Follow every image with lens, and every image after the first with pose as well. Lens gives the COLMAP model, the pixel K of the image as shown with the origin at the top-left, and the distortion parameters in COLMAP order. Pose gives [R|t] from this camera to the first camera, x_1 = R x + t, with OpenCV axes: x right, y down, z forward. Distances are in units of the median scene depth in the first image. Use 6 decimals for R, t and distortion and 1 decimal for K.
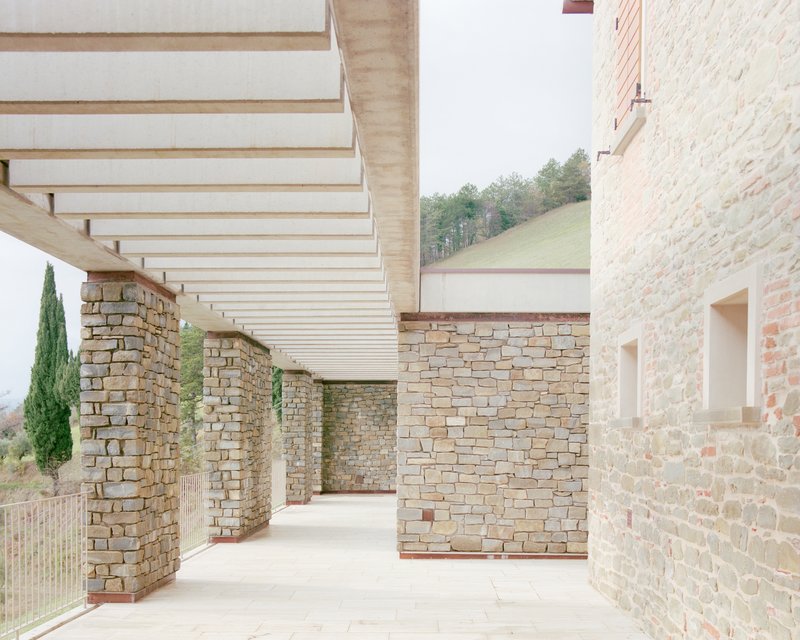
lens RADIAL K [[929.0, 0, 400.0], [0, 929.0, 320.0], [0, 0, 1]] dist [-0.073168, 0.009654]
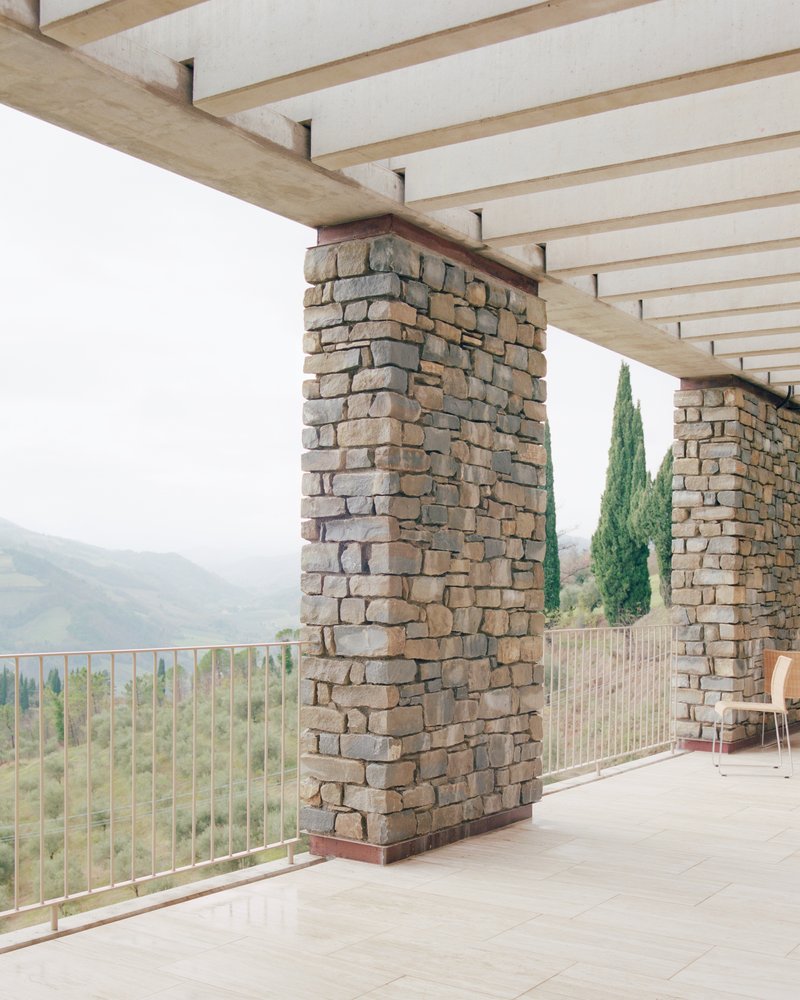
lens RADIAL K [[1161.2, 0, 401.7], [0, 1161.2, 517.4], [0, 0, 1]] dist [-0.073168, 0.009654]
pose [[0.827059, -0.007783, -0.562061, 0.067414], [0.042590, 0.997898, 0.048851, 0.077925], [0.560499, -0.064341, 0.825652, 0.441888]]
